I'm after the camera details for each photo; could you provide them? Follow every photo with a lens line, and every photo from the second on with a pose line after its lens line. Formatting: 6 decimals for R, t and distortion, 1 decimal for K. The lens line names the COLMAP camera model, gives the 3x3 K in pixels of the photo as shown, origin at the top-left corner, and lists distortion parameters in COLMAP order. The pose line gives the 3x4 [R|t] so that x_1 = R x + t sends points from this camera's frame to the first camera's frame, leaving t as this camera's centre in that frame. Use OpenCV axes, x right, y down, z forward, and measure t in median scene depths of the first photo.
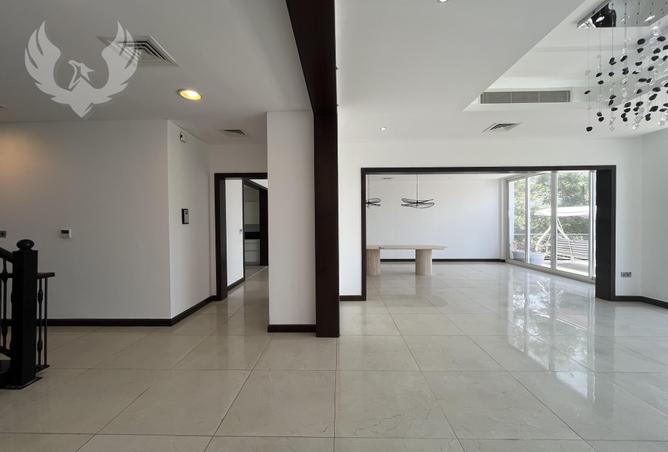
lens RADIAL K [[271.2, 0, 334.0], [0, 271.2, 226.0], [0, 0, 1]] dist [-0.001610, -0.000157]
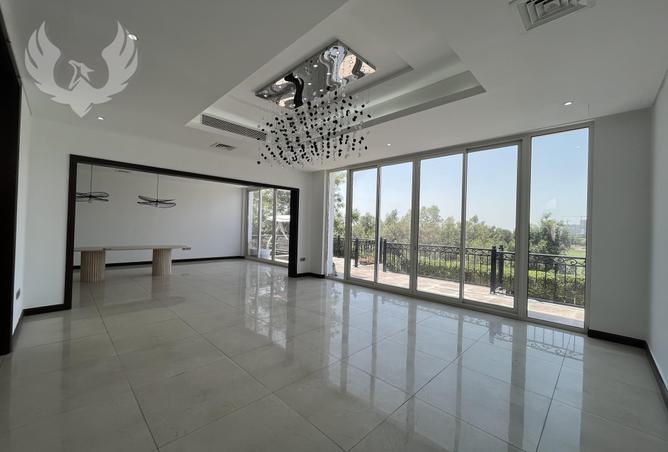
lens RADIAL K [[271.2, 0, 334.0], [0, 271.2, 226.0], [0, 0, 1]] dist [-0.001610, -0.000157]
pose [[0.689577, 0.027950, 0.723673, 0.045493], [-0.018844, 0.999609, -0.020650, 0.010041], [-0.723968, 0.000603, 0.689834, -0.138091]]
